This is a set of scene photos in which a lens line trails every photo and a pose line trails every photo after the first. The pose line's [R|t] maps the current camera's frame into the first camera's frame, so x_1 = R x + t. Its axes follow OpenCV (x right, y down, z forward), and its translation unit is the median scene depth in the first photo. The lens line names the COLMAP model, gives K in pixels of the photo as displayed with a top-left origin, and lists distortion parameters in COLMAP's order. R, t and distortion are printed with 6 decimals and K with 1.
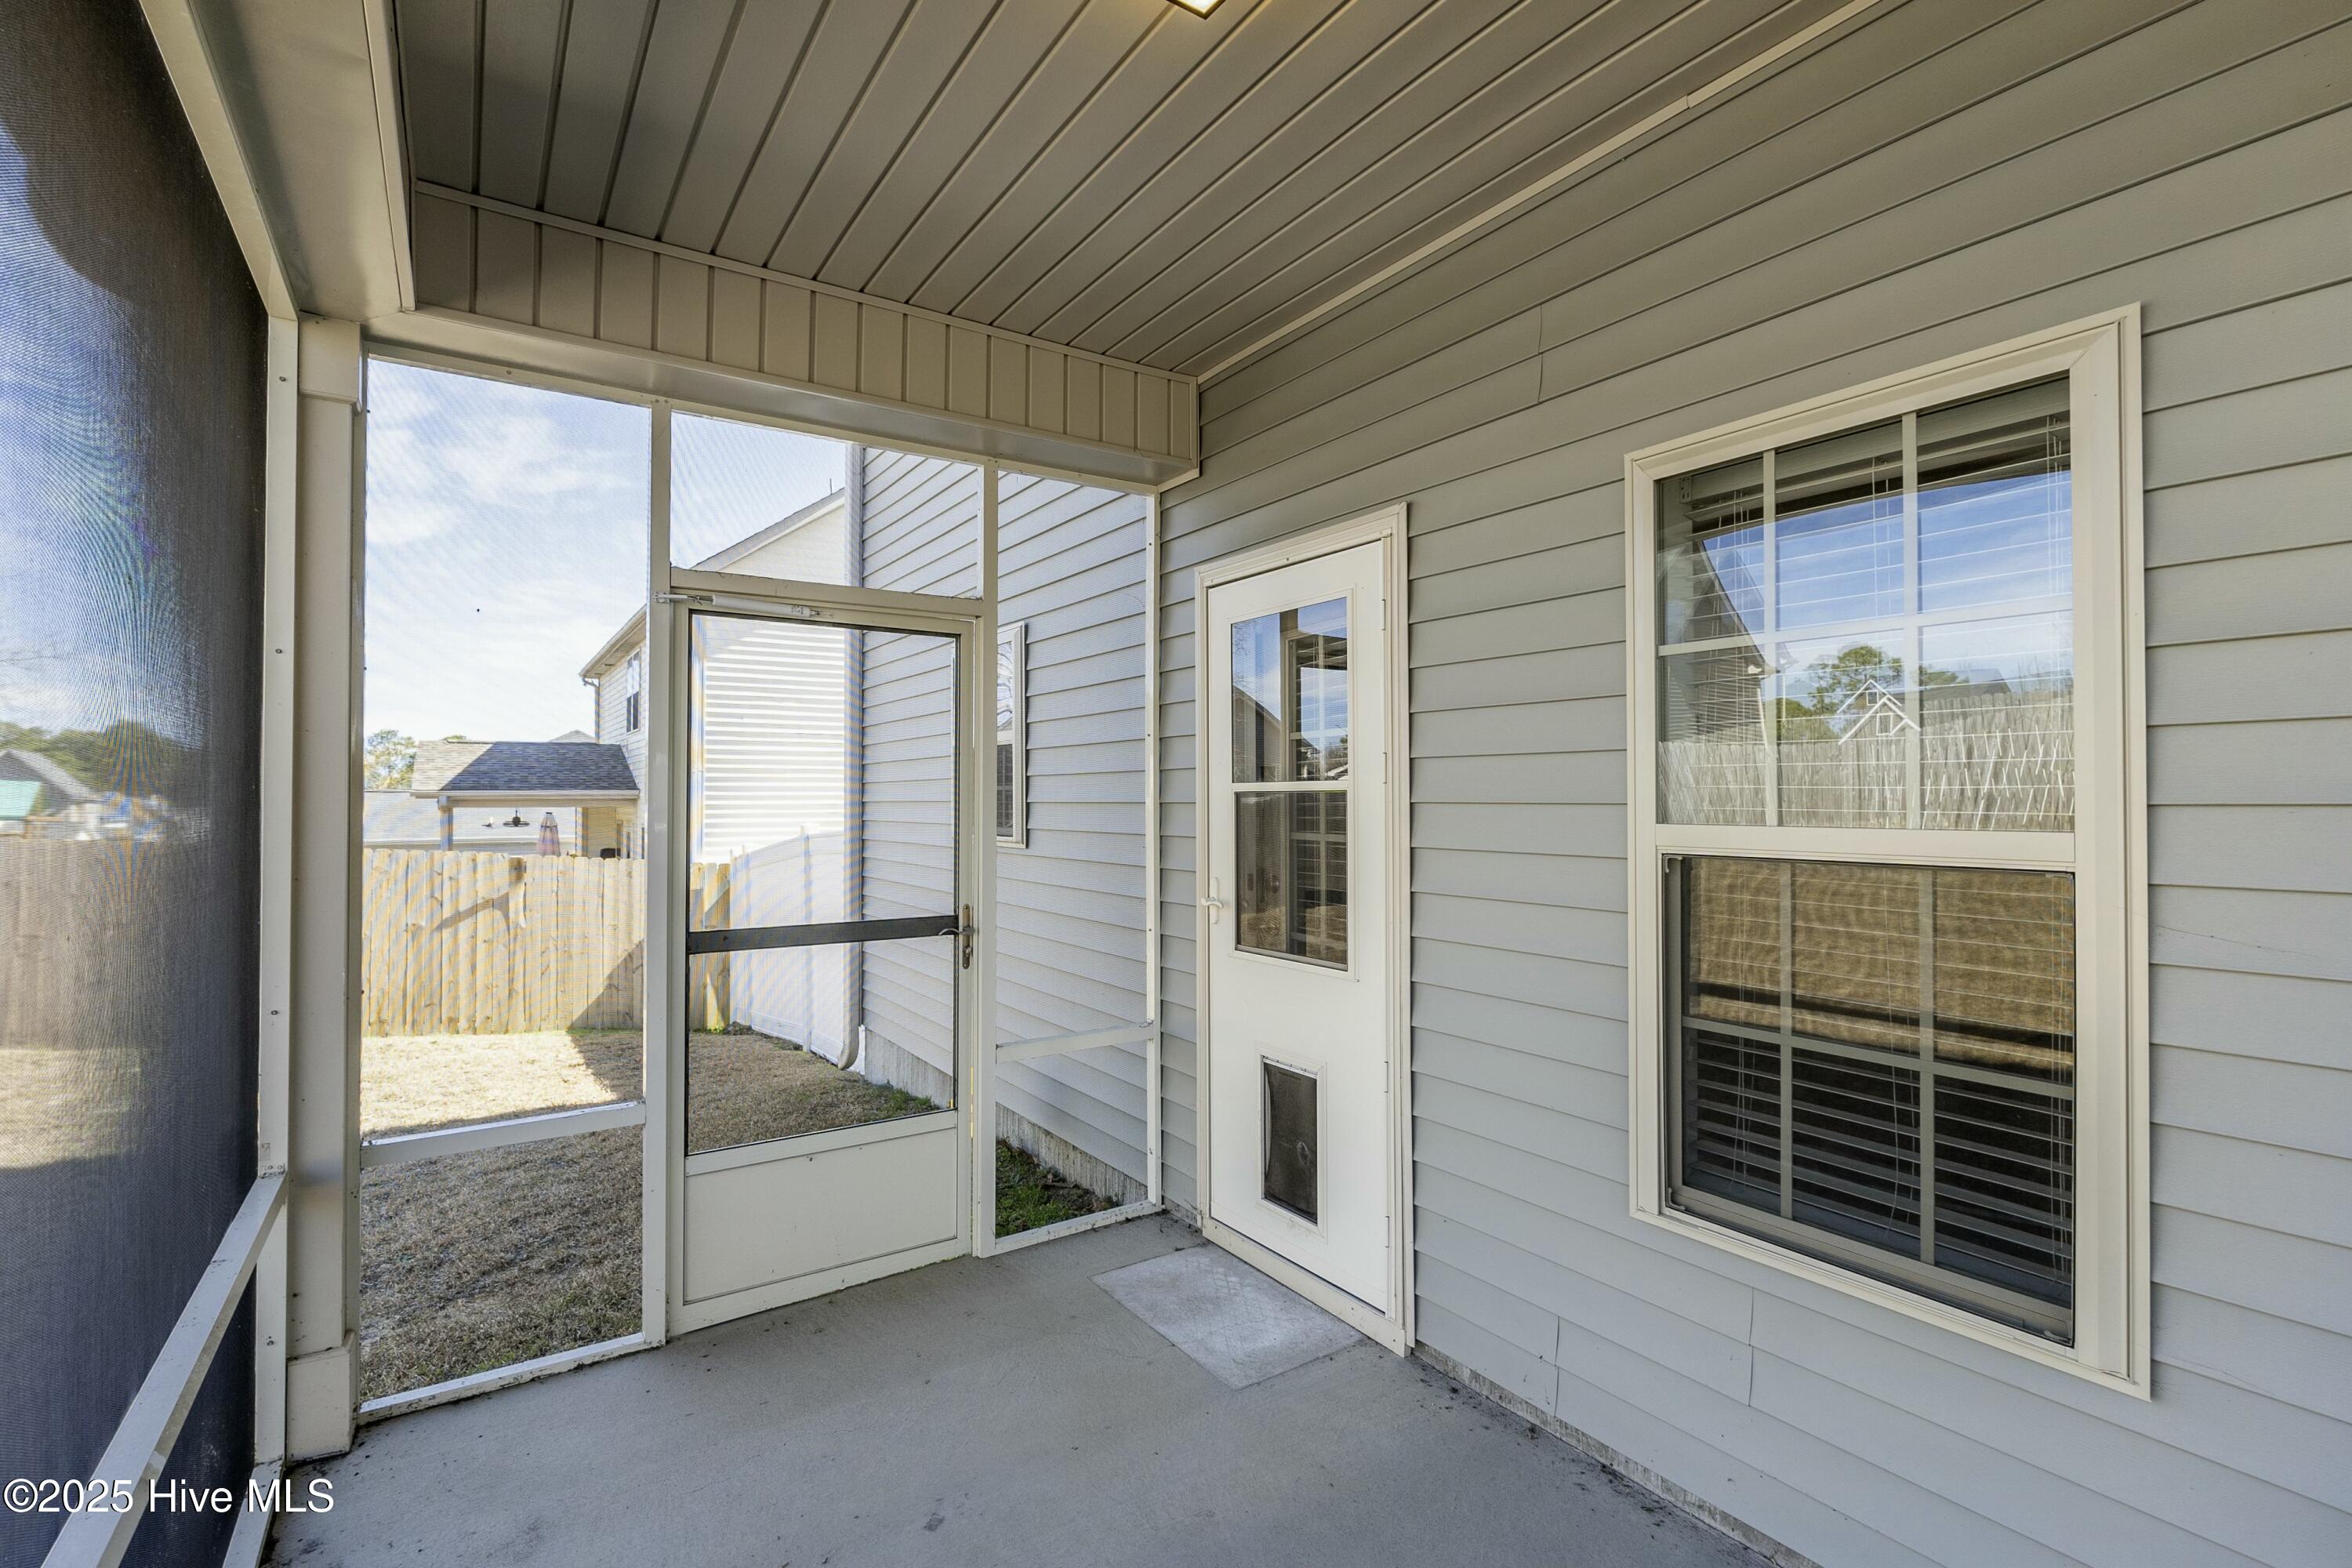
lens RADIAL K [[1077.2, 0, 1178.6], [0, 1077.2, 793.3], [0, 0, 1]] dist [-0.004042, -0.000004]
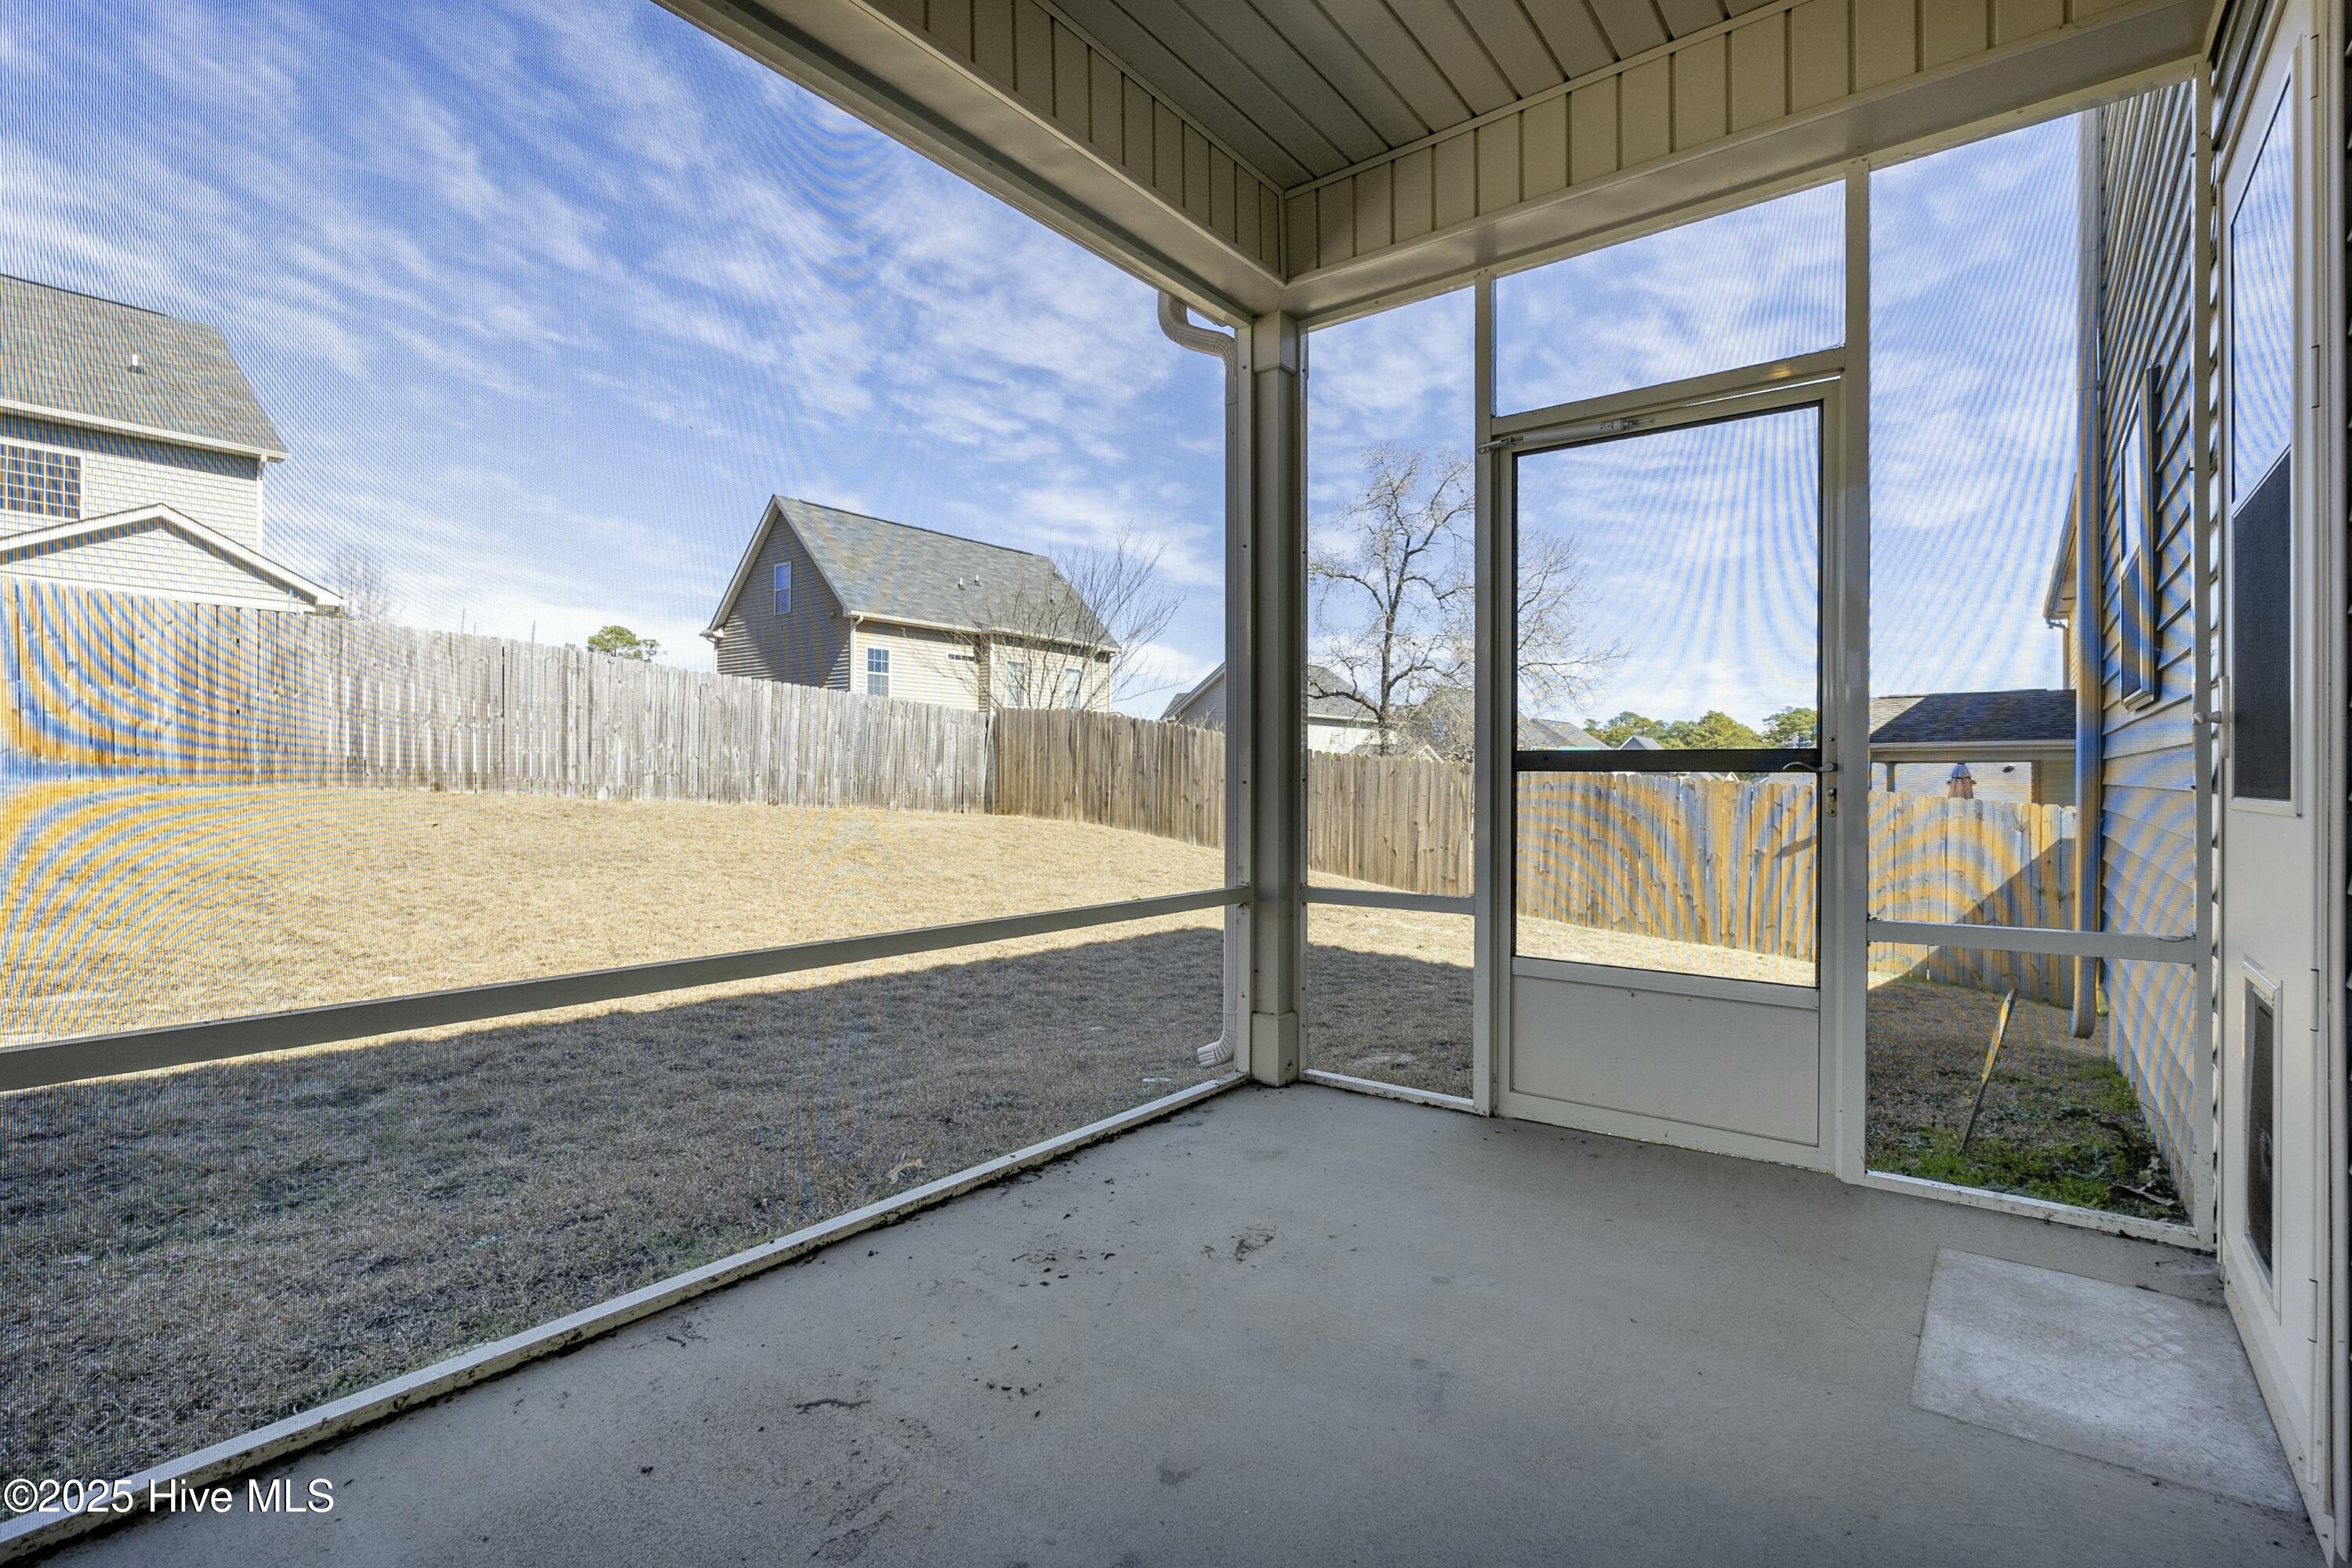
lens RADIAL K [[1077.2, 0, 1178.6], [0, 1077.2, 793.3], [0, 0, 1]] dist [-0.004042, -0.000004]
pose [[0.321709, 0.017988, -0.946668, 0.415737], [0.000862, 0.999814, 0.019291, 0.133586], [0.946838, -0.007023, 0.321634, 0.291283]]
